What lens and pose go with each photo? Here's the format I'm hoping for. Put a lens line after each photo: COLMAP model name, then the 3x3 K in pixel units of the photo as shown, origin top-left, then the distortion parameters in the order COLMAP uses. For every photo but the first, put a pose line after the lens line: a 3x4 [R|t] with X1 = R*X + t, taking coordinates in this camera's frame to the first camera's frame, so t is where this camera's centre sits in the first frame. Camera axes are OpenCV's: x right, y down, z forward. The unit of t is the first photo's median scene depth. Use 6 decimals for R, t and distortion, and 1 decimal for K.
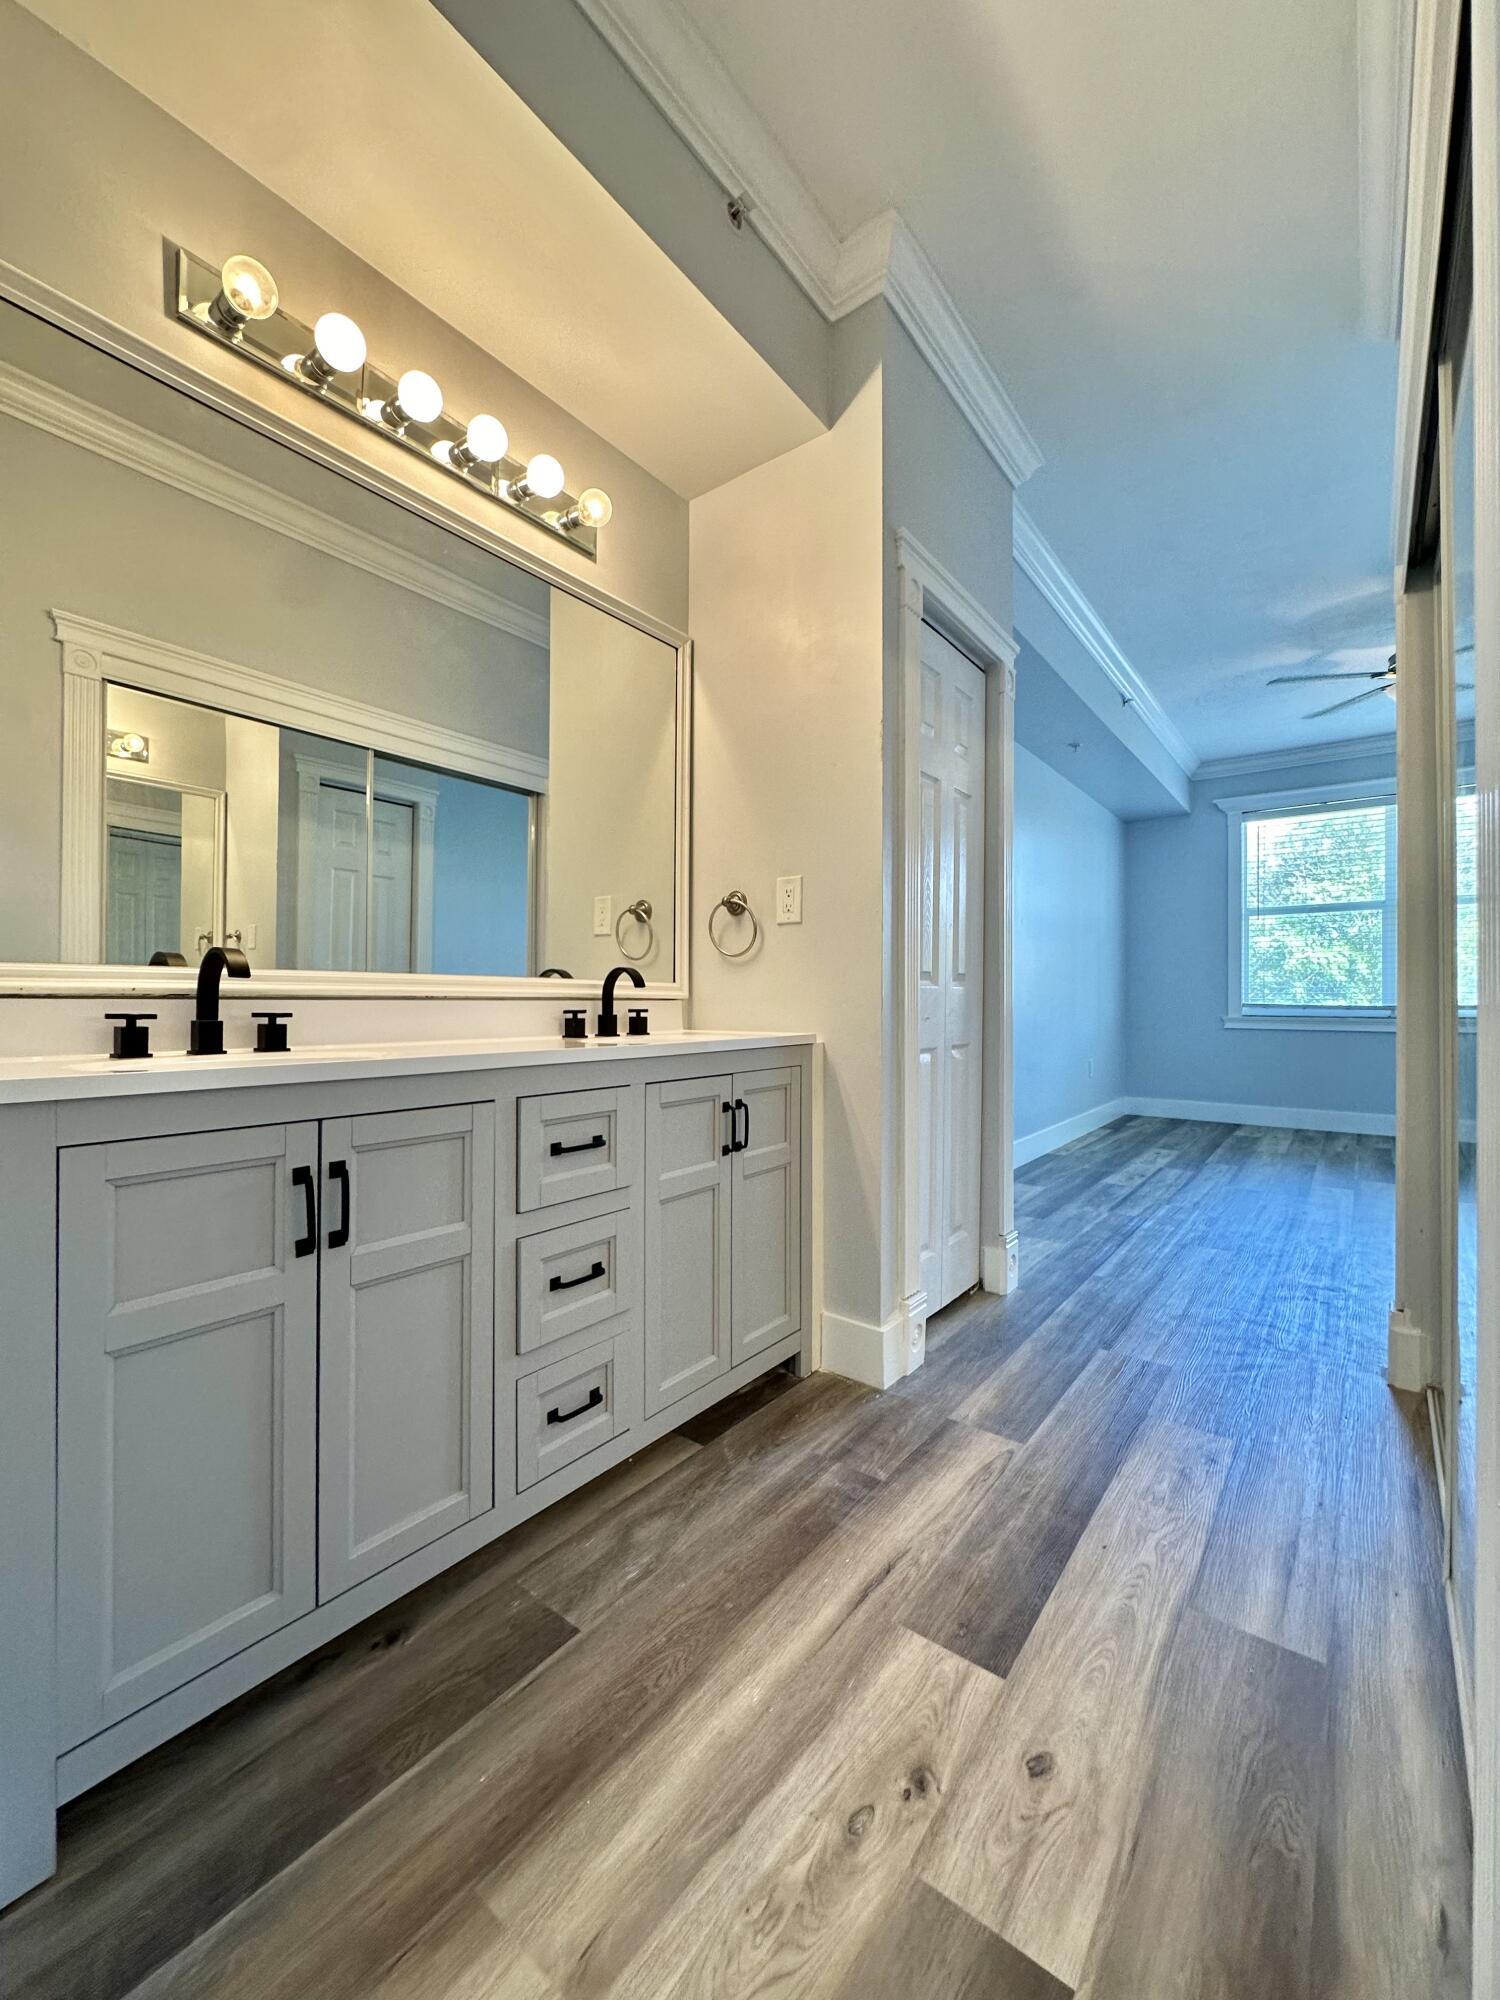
lens RADIAL K [[797.2, 0, 757.1], [0, 797.2, 995.7], [0, 0, 1]] dist [-0.004982, 0.001593]
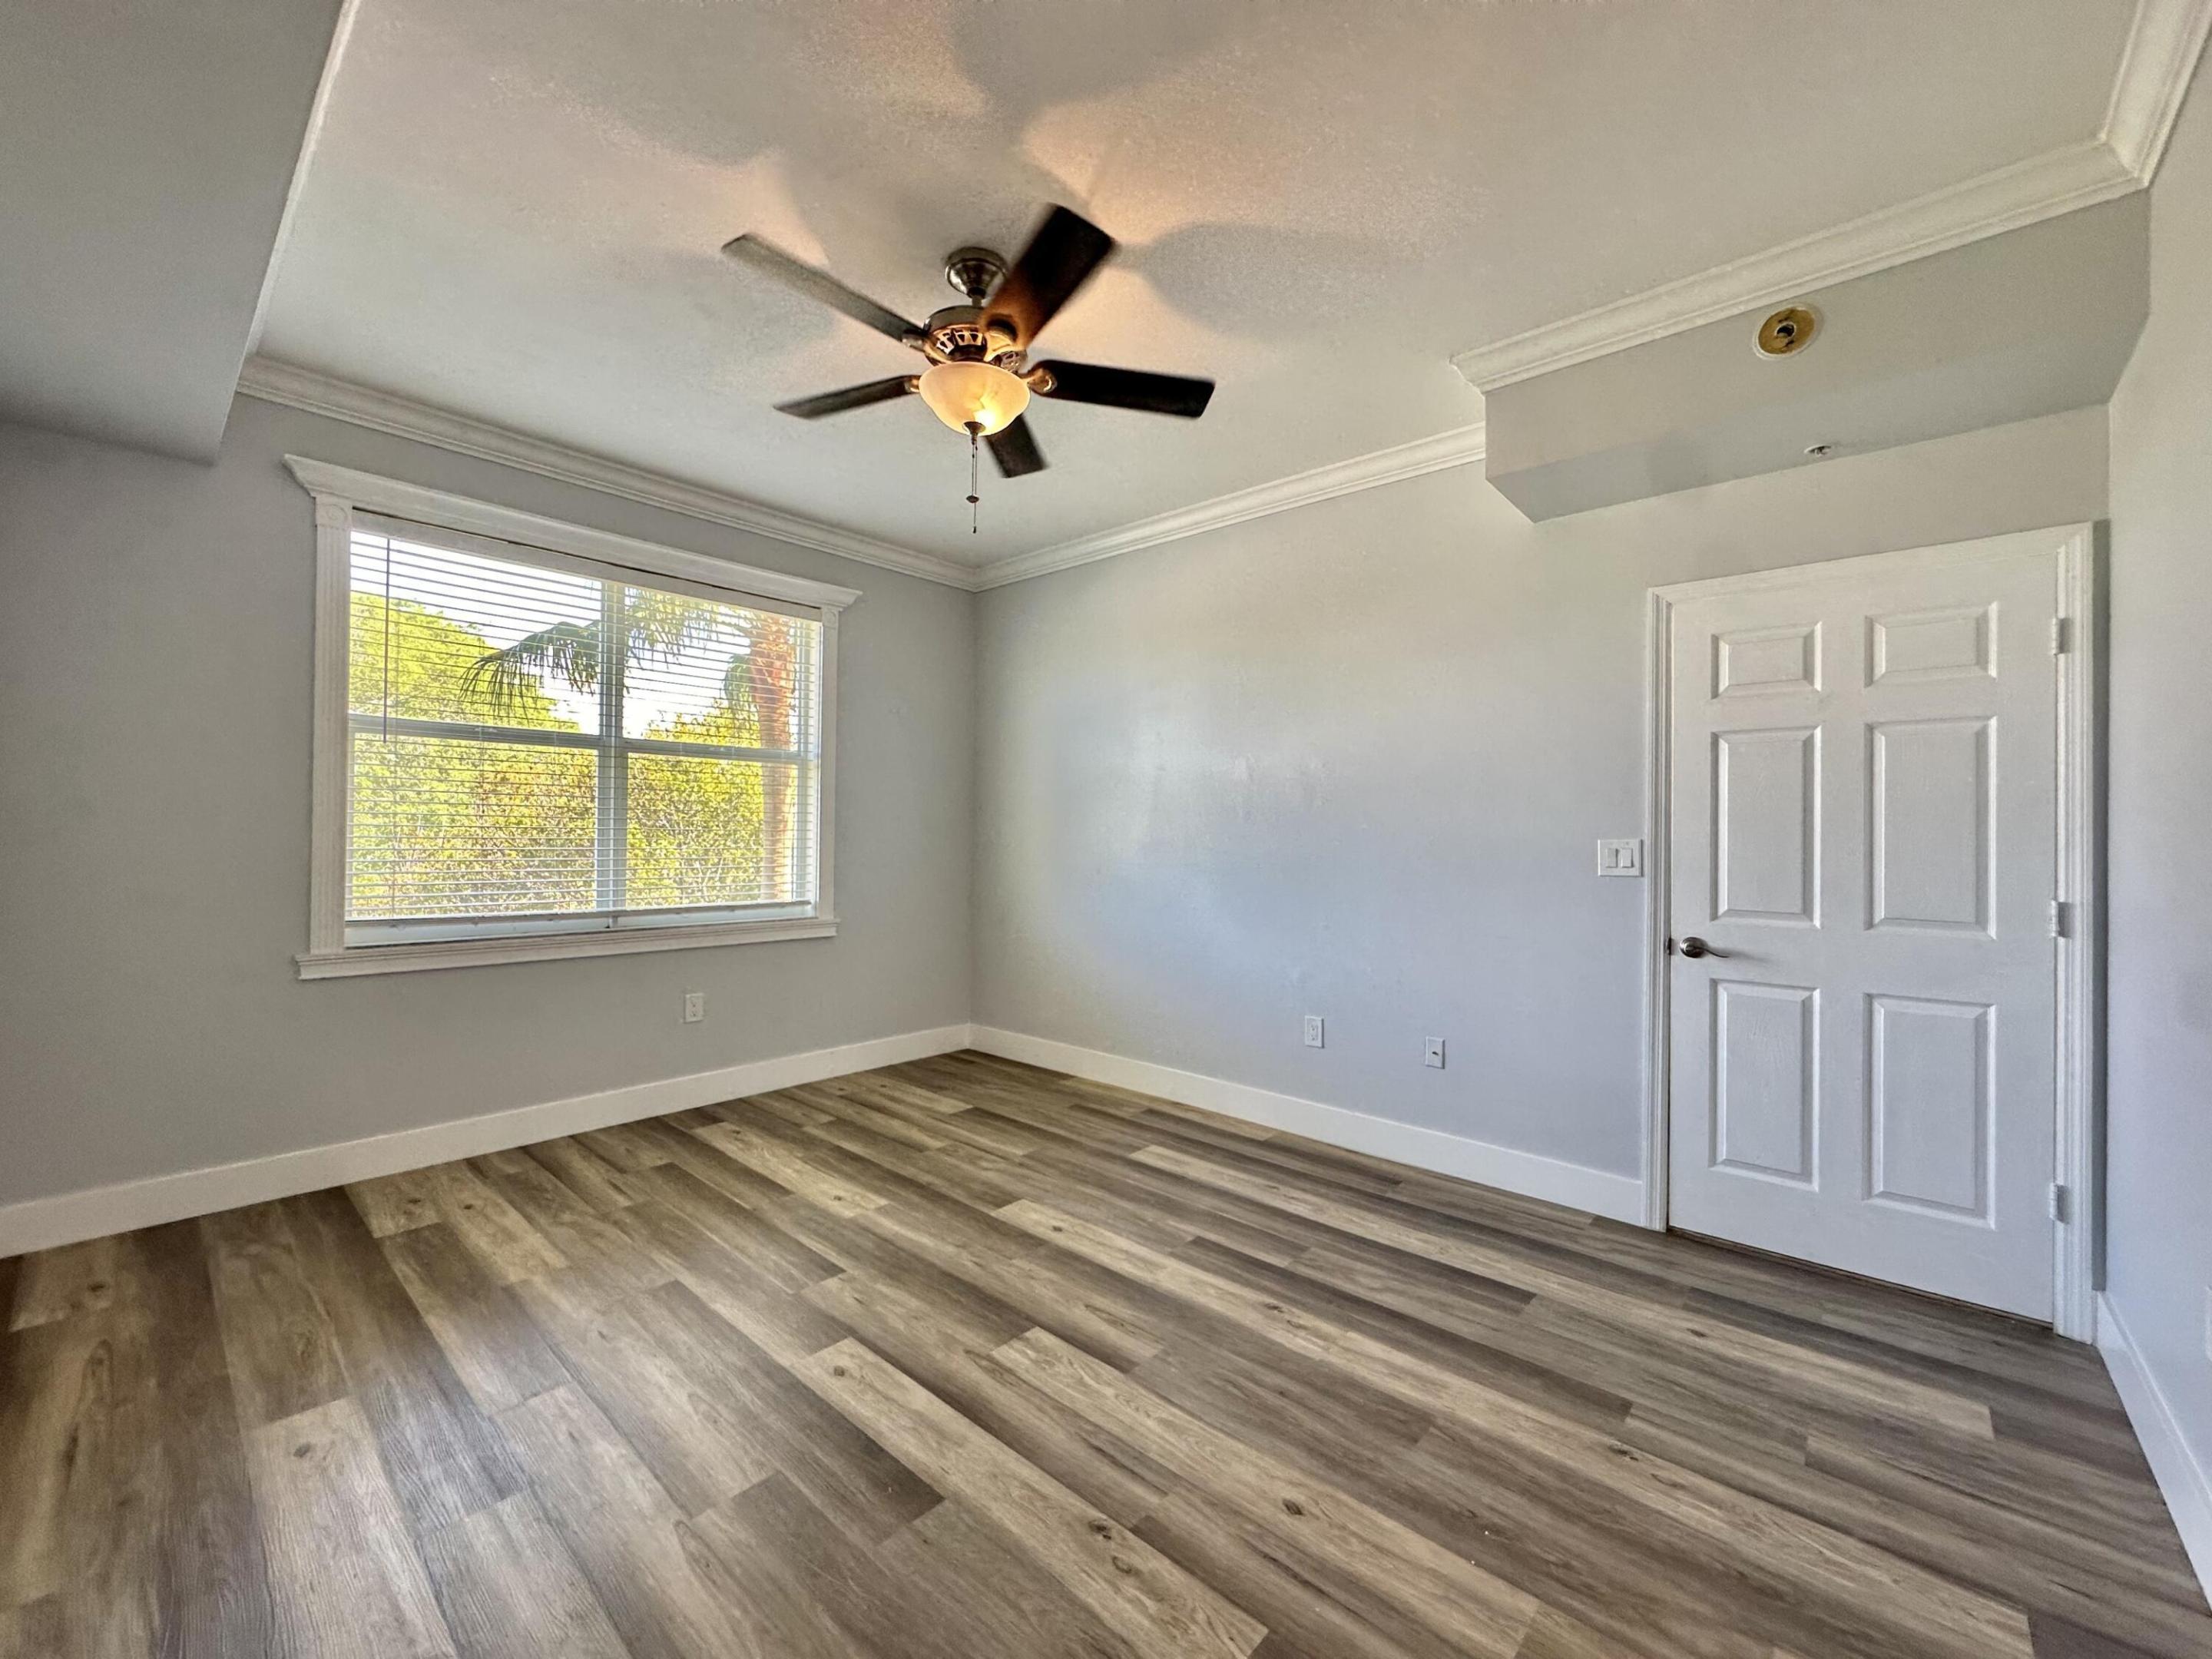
lens RADIAL K [[881.7, 0, 1102.7], [0, 881.7, 826.5], [0, 0, 1]] dist [-0.004982, 0.001593]
pose [[0.077494, 0.007312, 0.996966, 0.139550], [-0.012941, 0.999896, -0.006328, -0.047353], [-0.996909, -0.012412, 0.077580, 0.528754]]
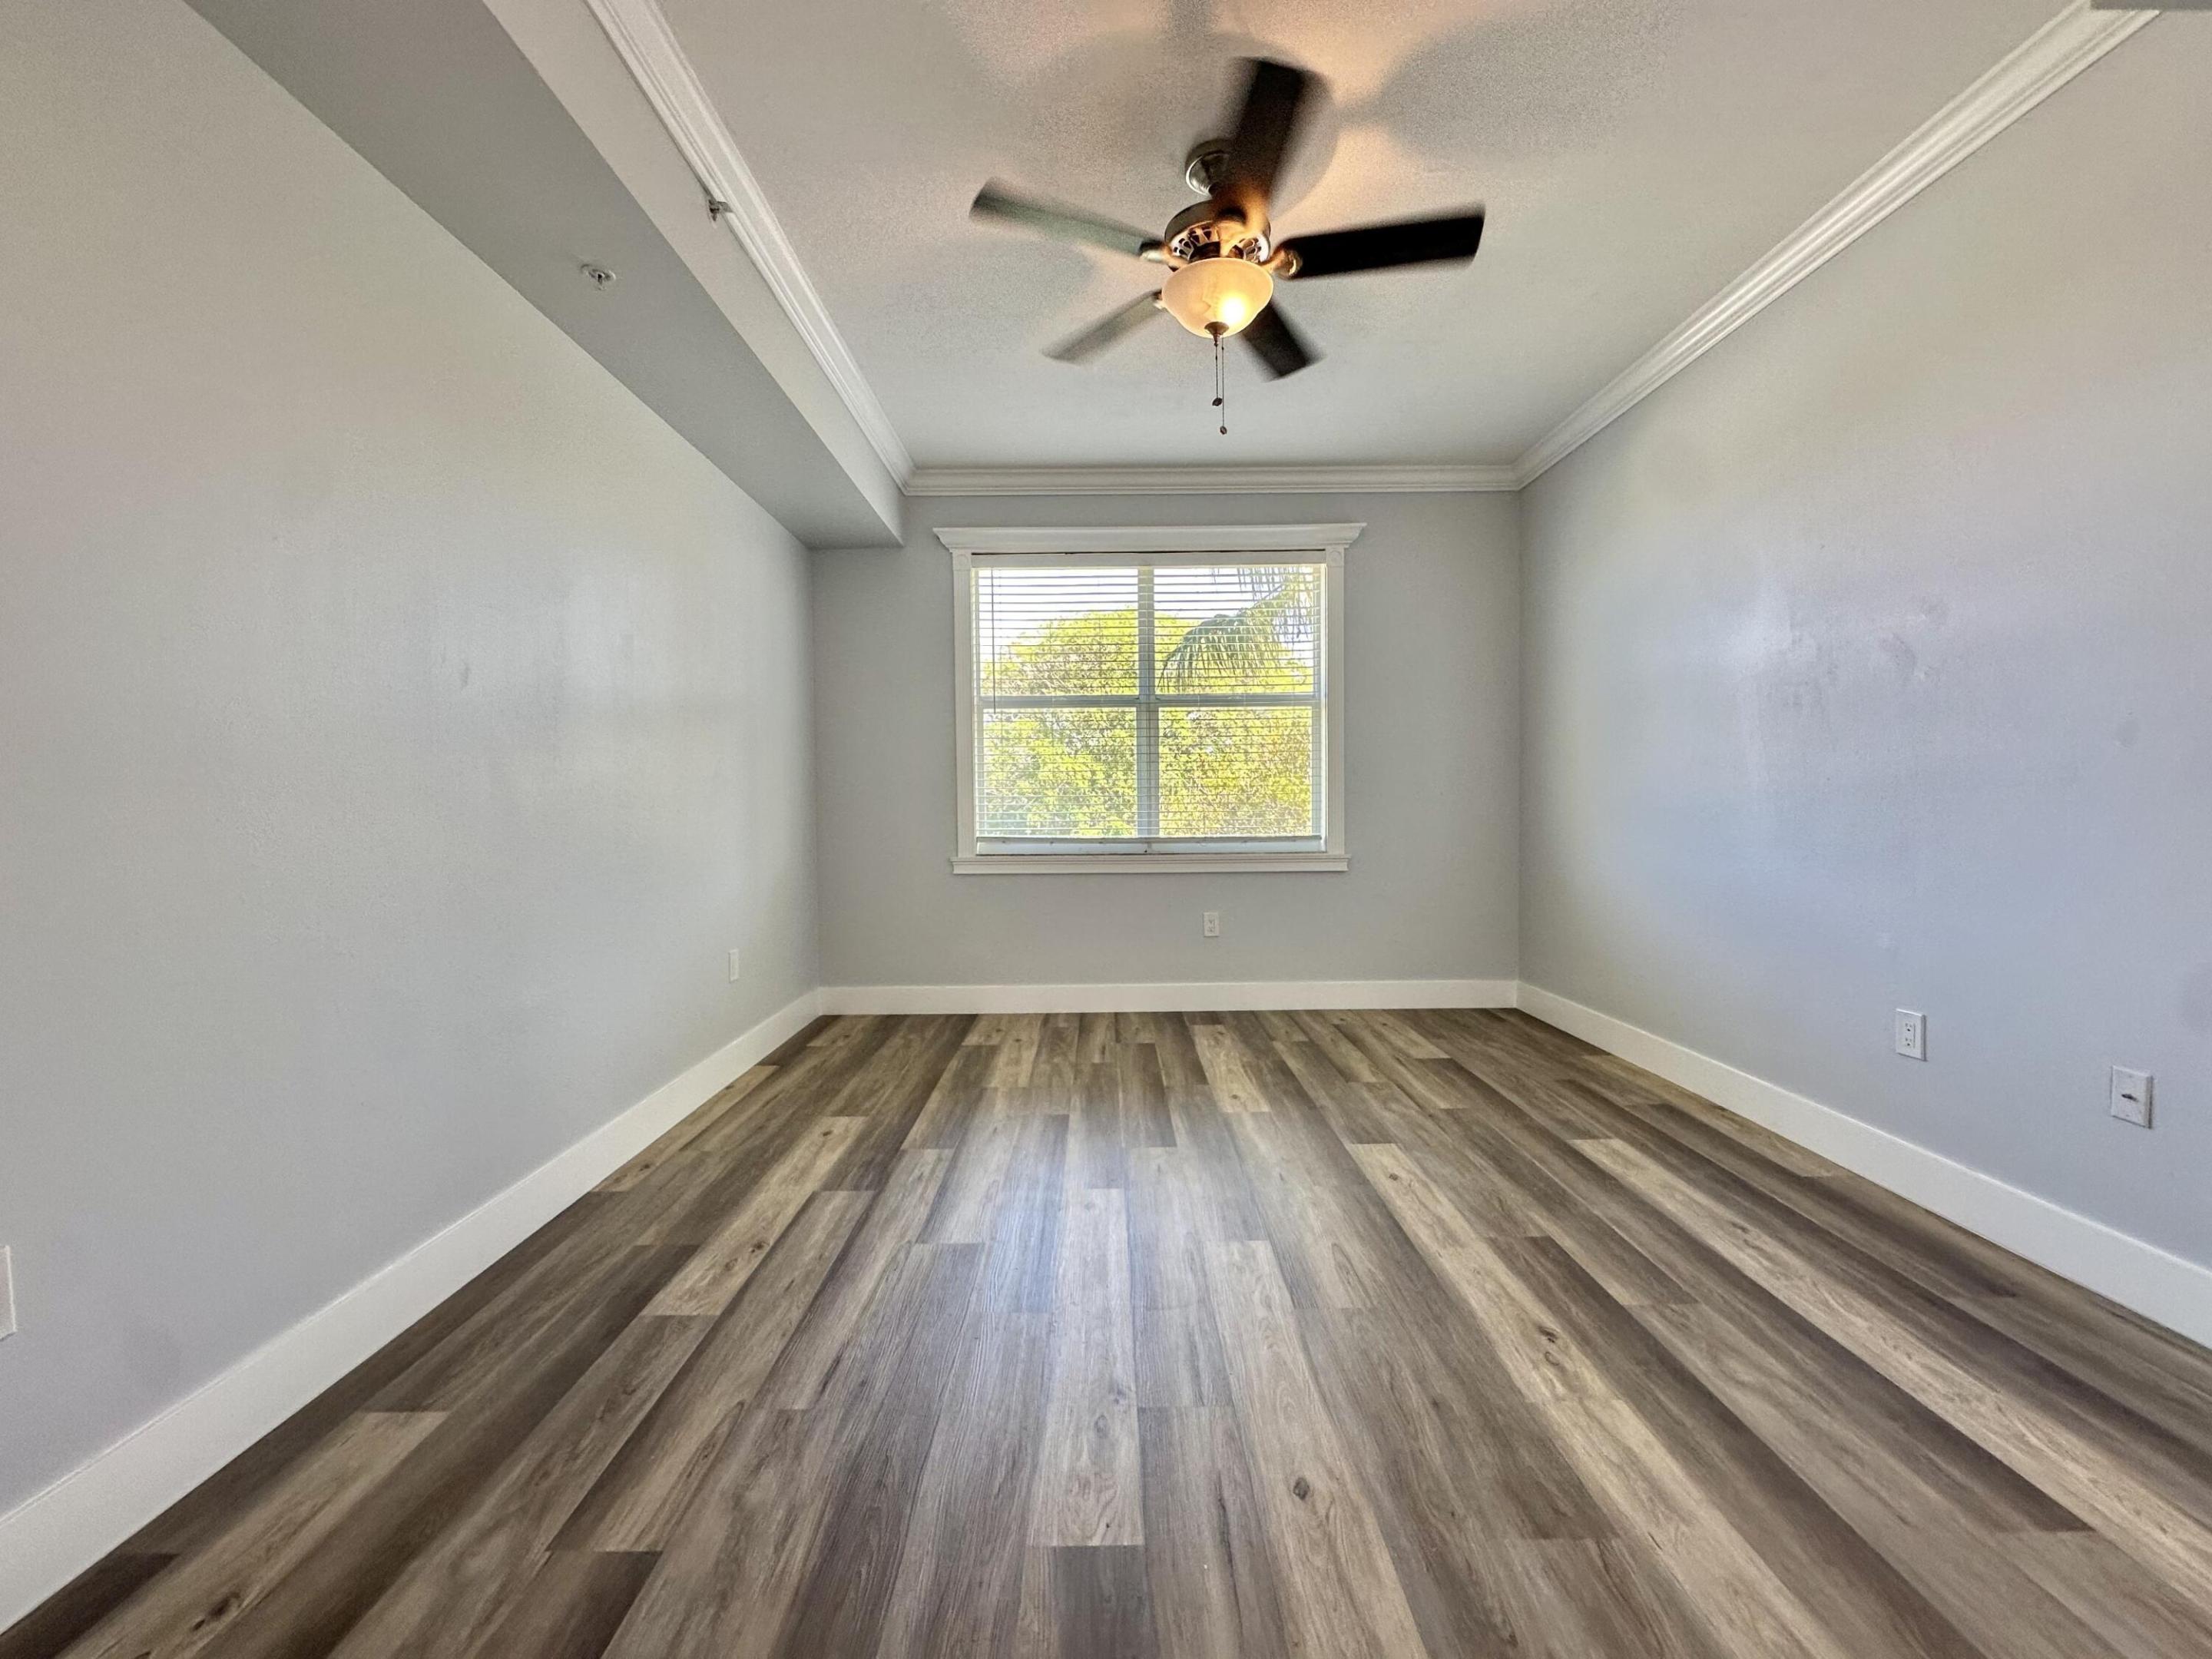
lens RADIAL K [[881.7, 0, 1103.5], [0, 881.7, 820.6], [0, 0, 1]] dist [-0.004982, 0.001593]
pose [[0.792355, -0.023143, 0.609621, 0.239761], [0.012425, 0.999685, 0.021801, -0.018847], [-0.609933, -0.009699, 0.792394, 0.341493]]
